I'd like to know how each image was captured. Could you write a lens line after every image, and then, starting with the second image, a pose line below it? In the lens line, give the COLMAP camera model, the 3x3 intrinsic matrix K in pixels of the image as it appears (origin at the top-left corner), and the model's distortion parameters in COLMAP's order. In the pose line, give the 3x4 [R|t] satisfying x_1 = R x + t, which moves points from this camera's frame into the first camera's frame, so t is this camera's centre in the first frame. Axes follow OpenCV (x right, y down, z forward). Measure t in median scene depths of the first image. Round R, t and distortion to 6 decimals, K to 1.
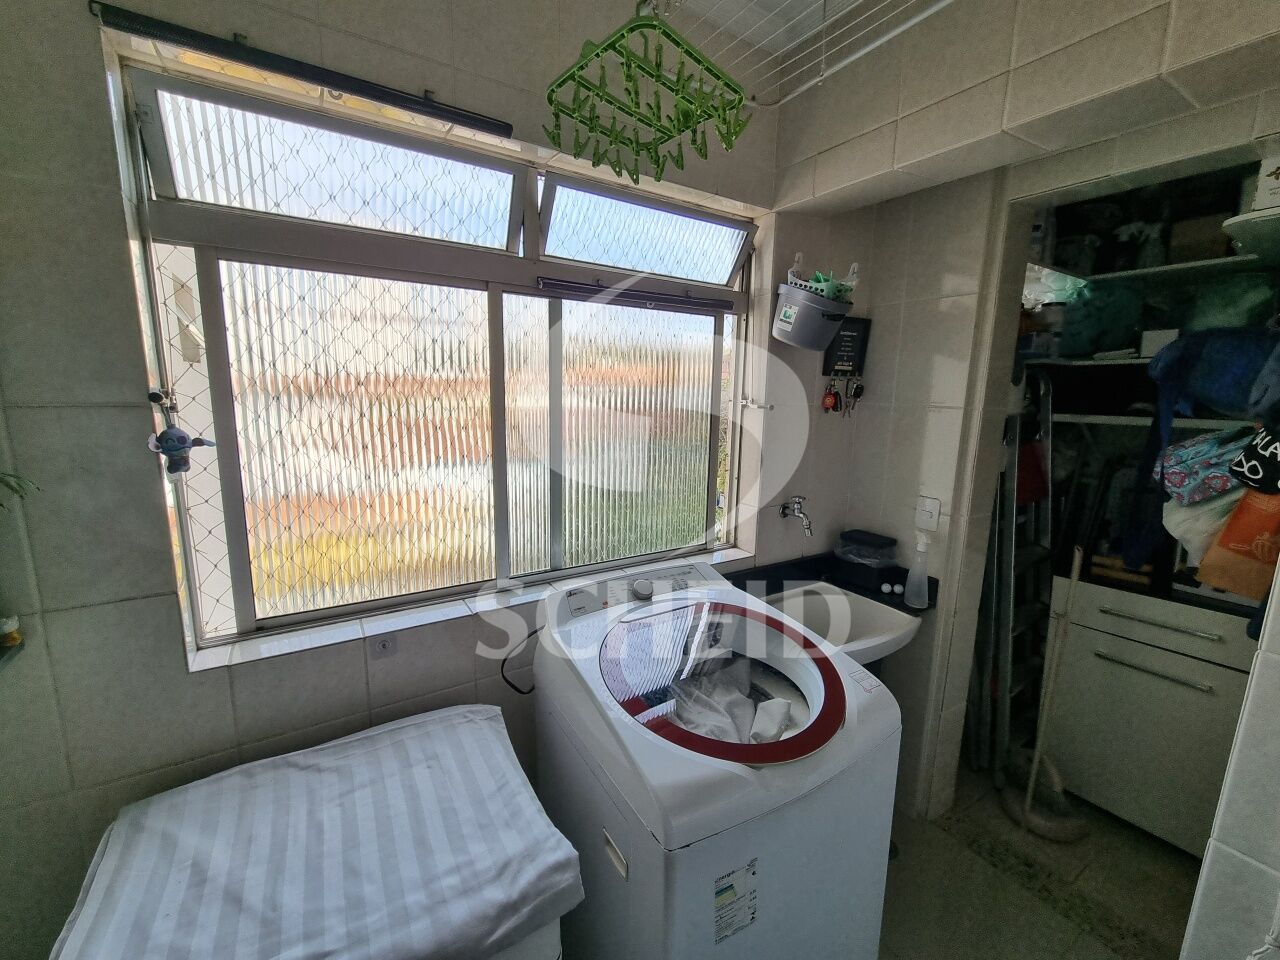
lens RADIAL K [[536.5, 0, 639.1], [0, 536.5, 482.6], [0, 0, 1]] dist [0.013733, -0.003914]
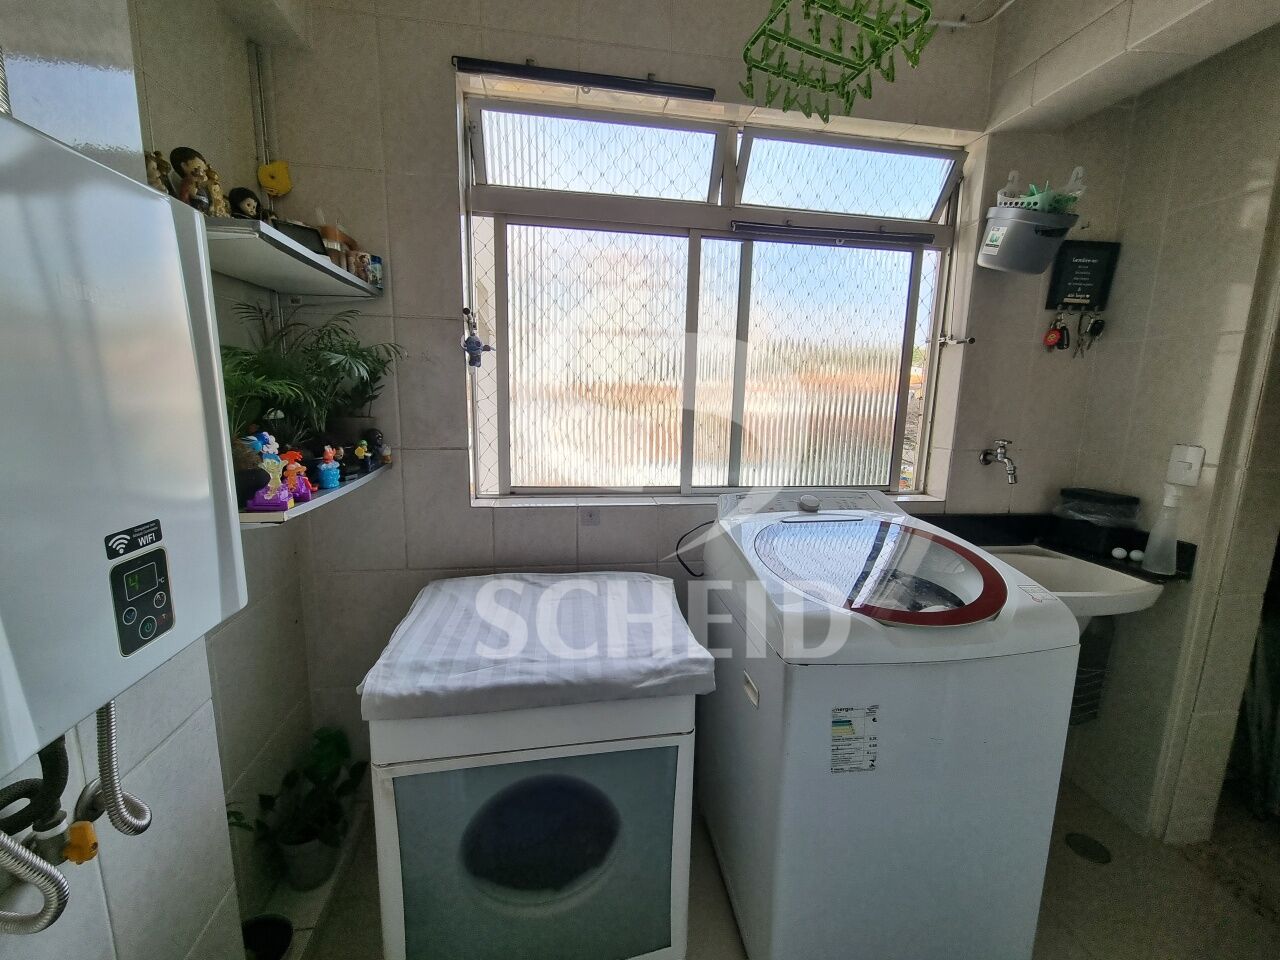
lens RADIAL K [[536.5, 0, 639.1], [0, 536.5, 482.6], [0, 0, 1]] dist [0.013733, -0.003914]
pose [[0.920092, 0.065140, -0.386247, 0.118624], [-0.070946, 0.997480, -0.000778, 0.204015], [0.385223, 0.028118, 0.922395, -0.136879]]
